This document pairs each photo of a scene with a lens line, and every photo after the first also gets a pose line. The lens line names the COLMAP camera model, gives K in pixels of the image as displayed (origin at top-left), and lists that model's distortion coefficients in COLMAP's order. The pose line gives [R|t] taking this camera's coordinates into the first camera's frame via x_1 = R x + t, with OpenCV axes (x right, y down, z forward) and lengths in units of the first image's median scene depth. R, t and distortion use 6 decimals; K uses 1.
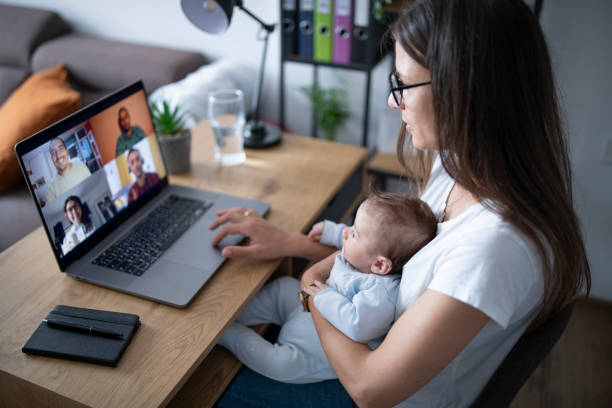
lens RADIAL K [[648.2, 0, 306.0], [0, 648.2, 204.0], [0, 0, 1]] dist [-0.032038, -0.008543]
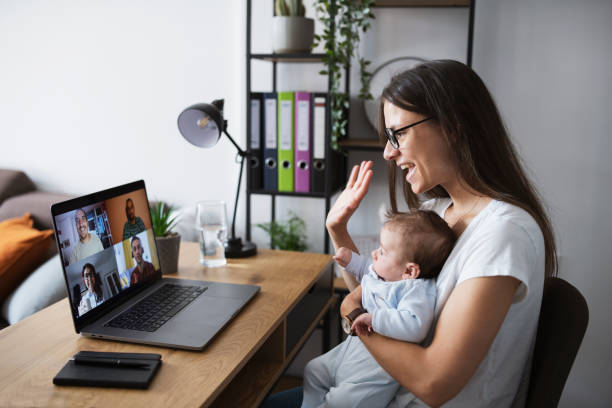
lens RADIAL K [[648.2, 0, 306.0], [0, 648.2, 204.0], [0, 0, 1]] dist [-0.032038, -0.008543]
pose [[0.990952, -0.013191, 0.133568, -0.133310], [0.055561, 0.946206, -0.318760, 0.242275], [-0.122178, 0.323297, 0.938377, -0.094293]]
